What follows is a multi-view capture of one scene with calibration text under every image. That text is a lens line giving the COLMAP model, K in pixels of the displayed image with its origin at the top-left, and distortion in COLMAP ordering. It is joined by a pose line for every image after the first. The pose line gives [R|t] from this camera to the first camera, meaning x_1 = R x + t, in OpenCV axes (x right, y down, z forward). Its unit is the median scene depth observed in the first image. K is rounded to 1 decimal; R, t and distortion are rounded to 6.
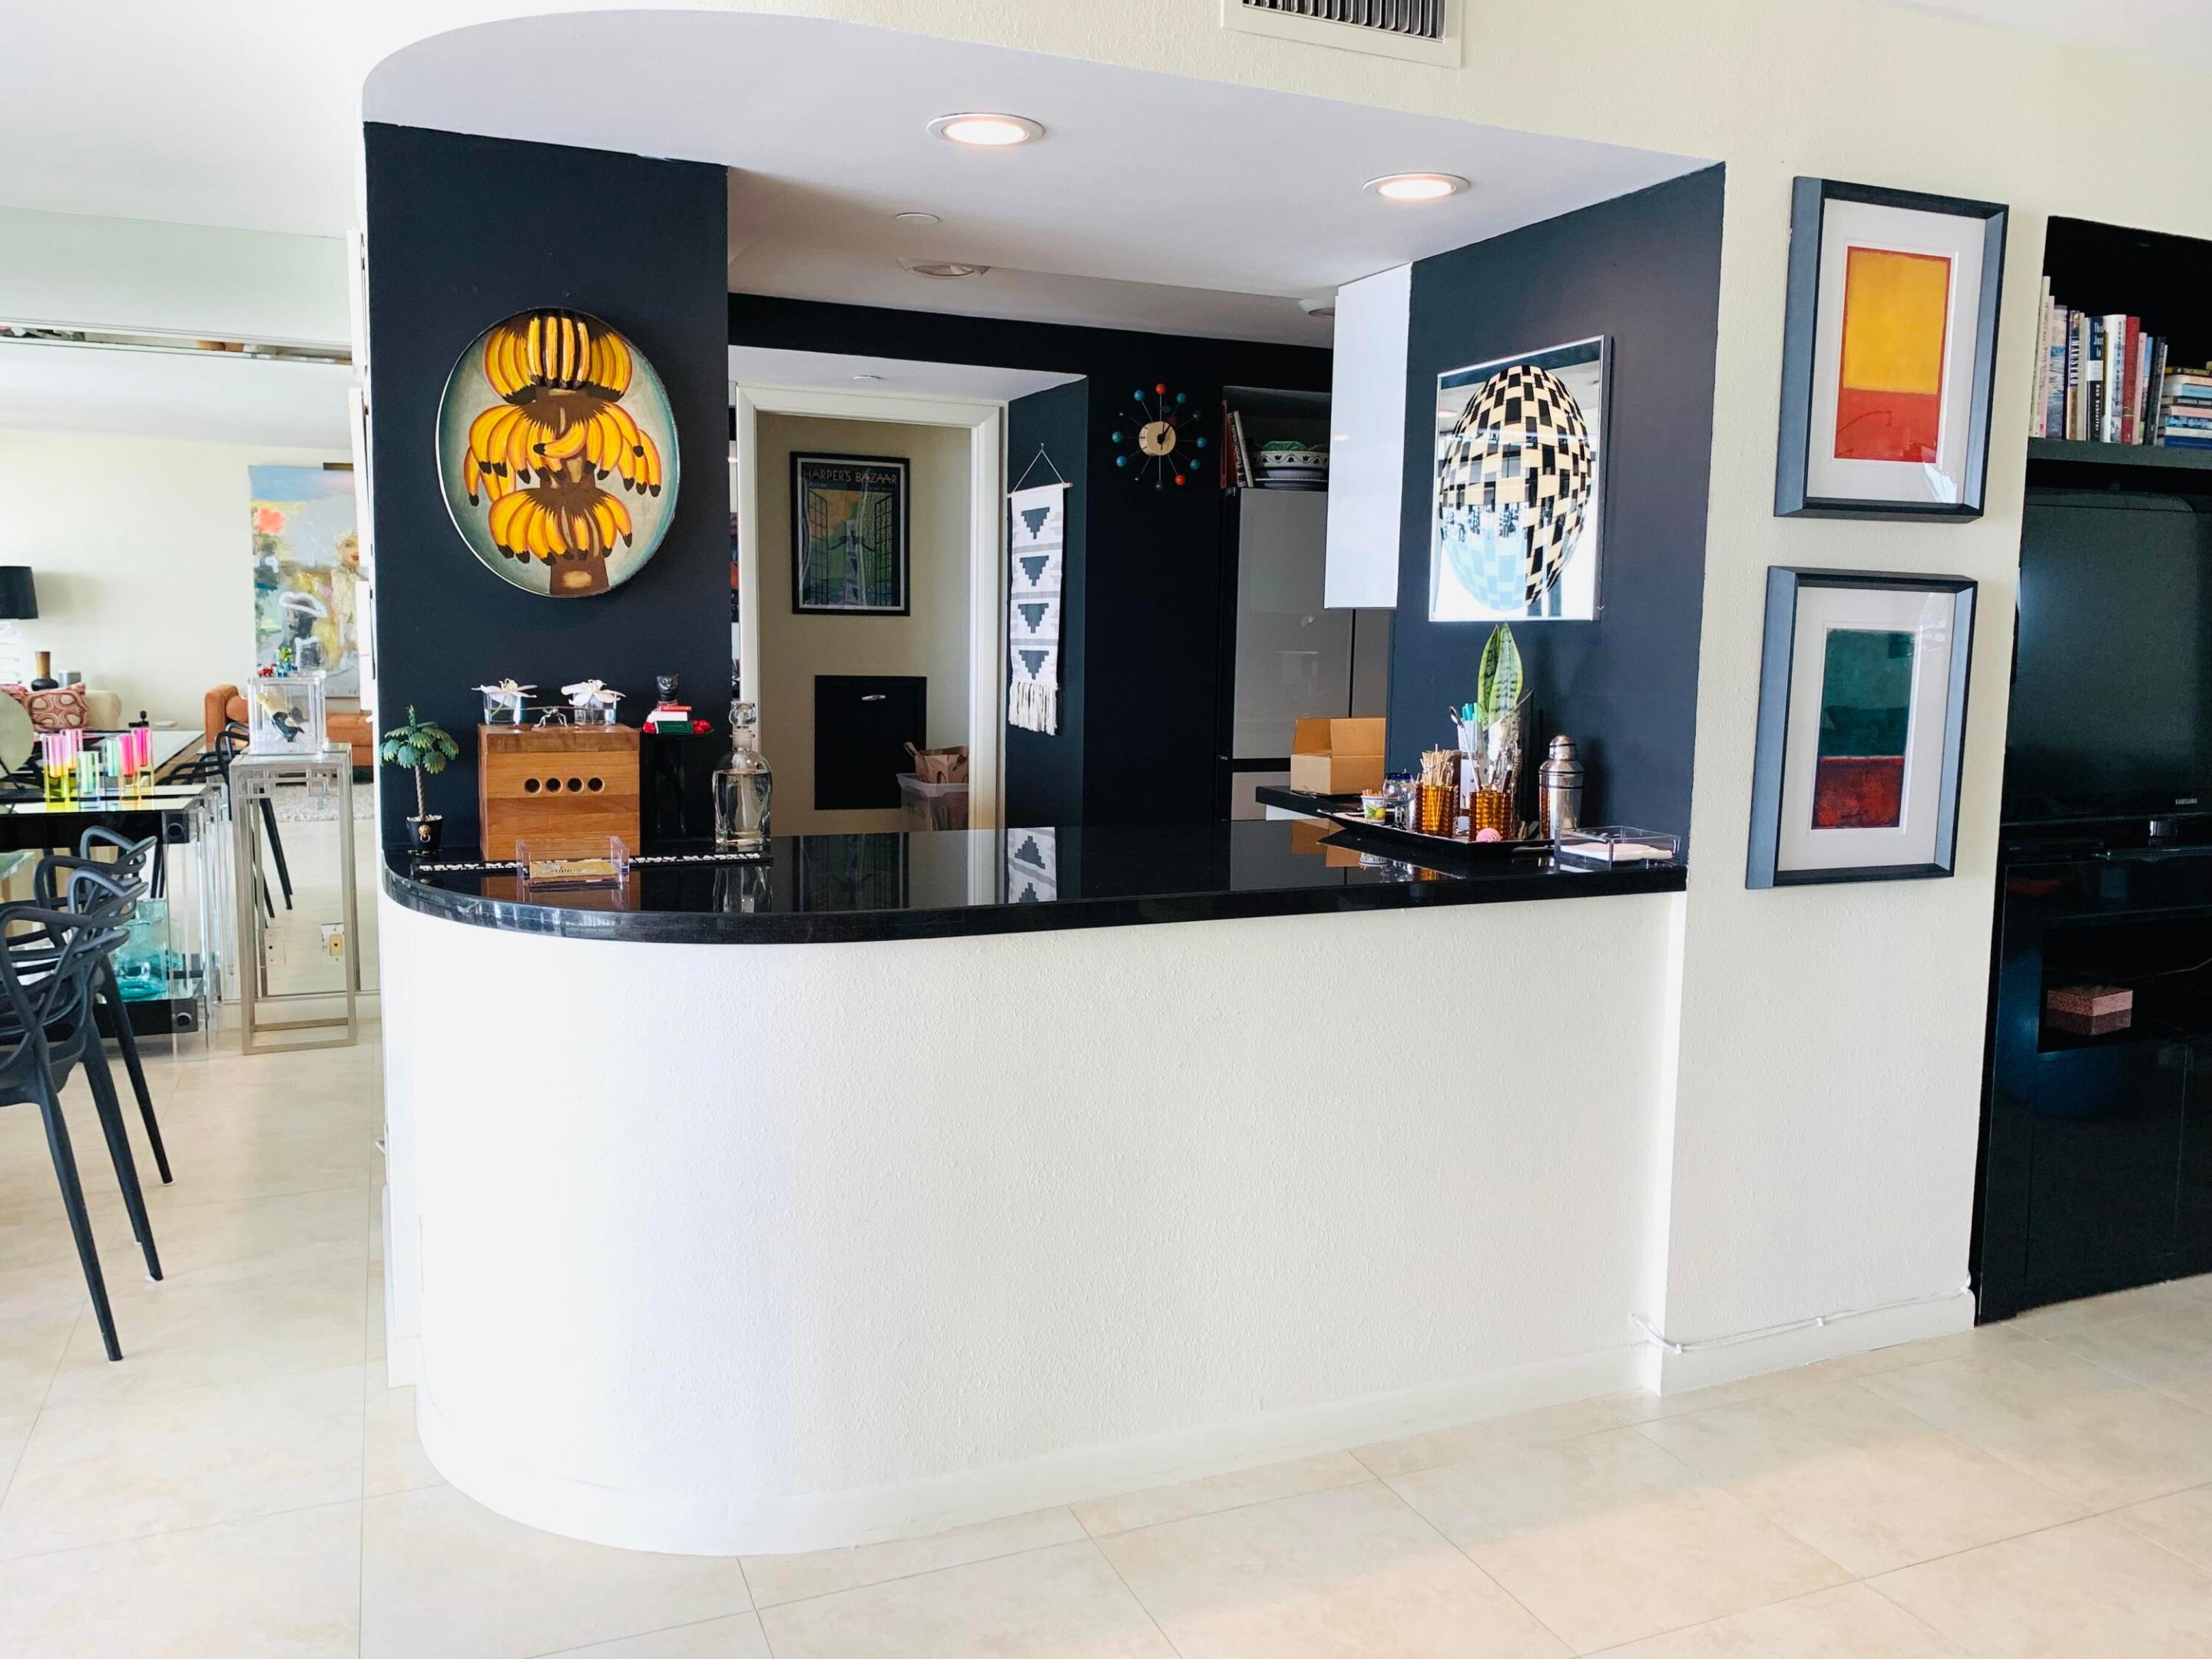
lens RADIAL K [[1704.2, 0, 1104.6], [0, 1704.2, 806.0], [0, 0, 1]] dist [0.017366, -0.032212]
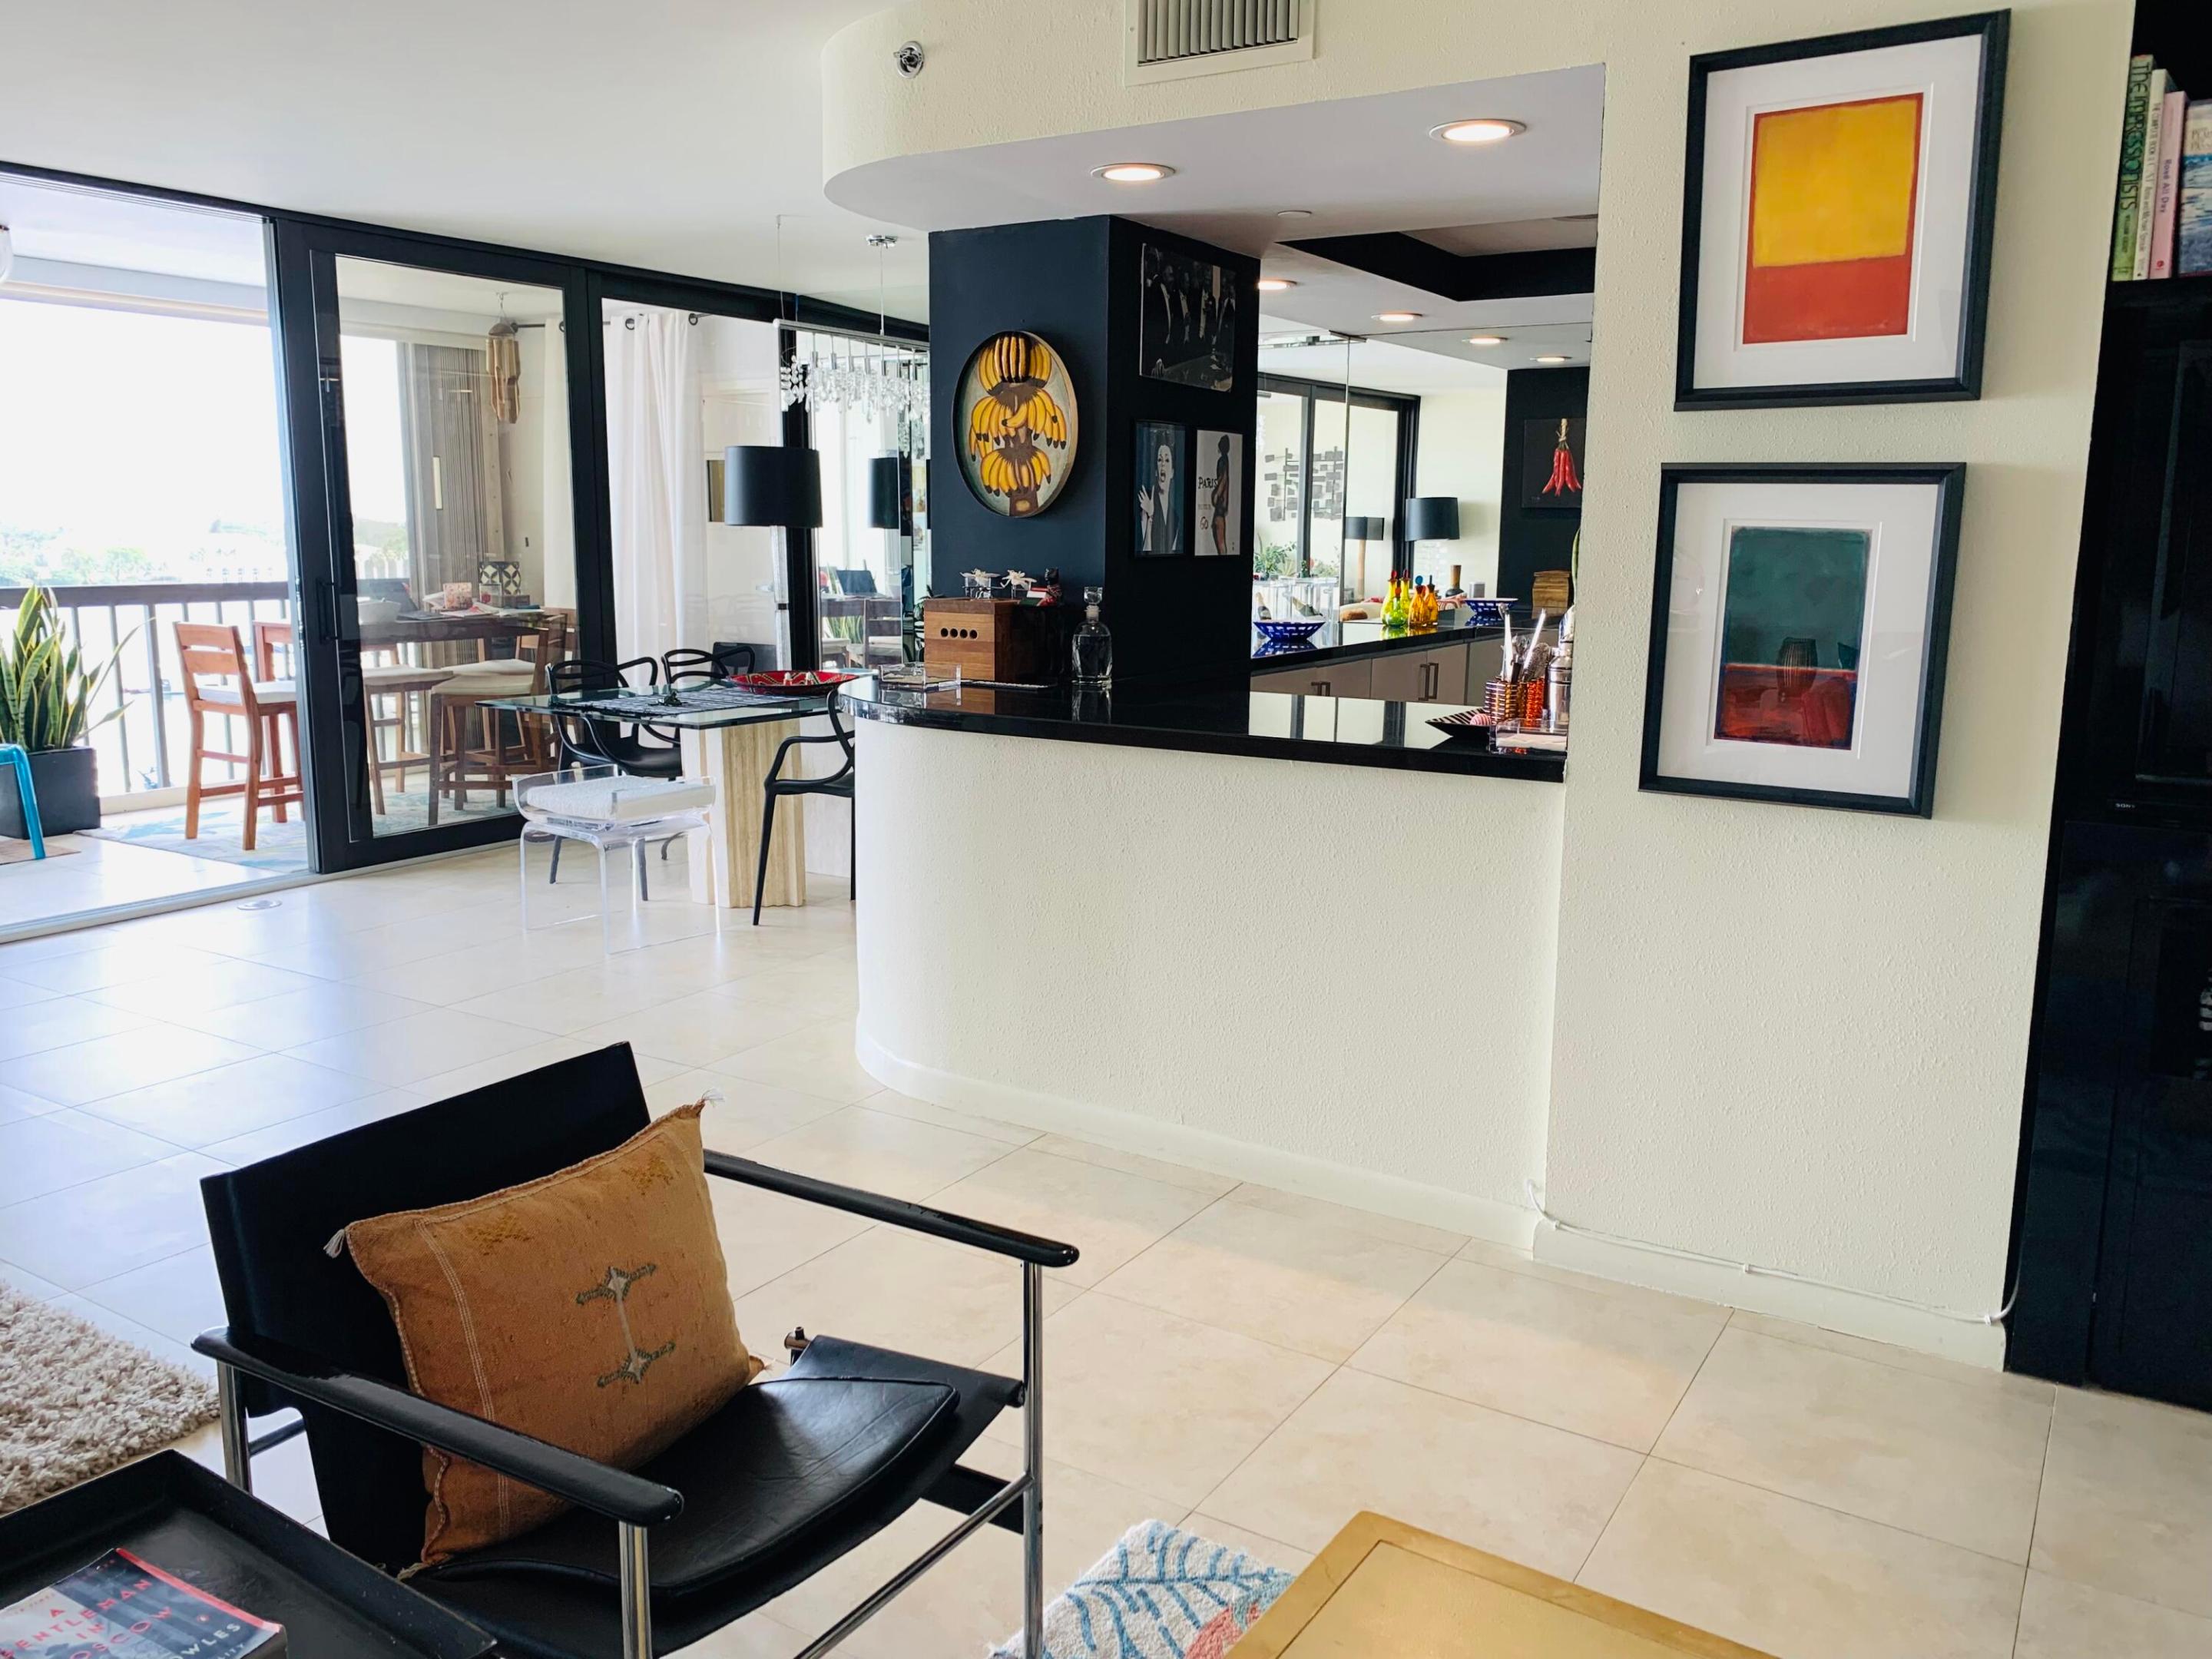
lens RADIAL K [[1704.2, 0, 1037.0], [0, 1704.2, 826.3], [0, 0, 1]] dist [0.017366, -0.032212]
pose [[0.539764, 0.133259, -0.831202, 1.021945], [-0.087156, 0.990931, 0.102269, -0.002643], [0.837292, 0.017243, 0.546483, 0.162612]]
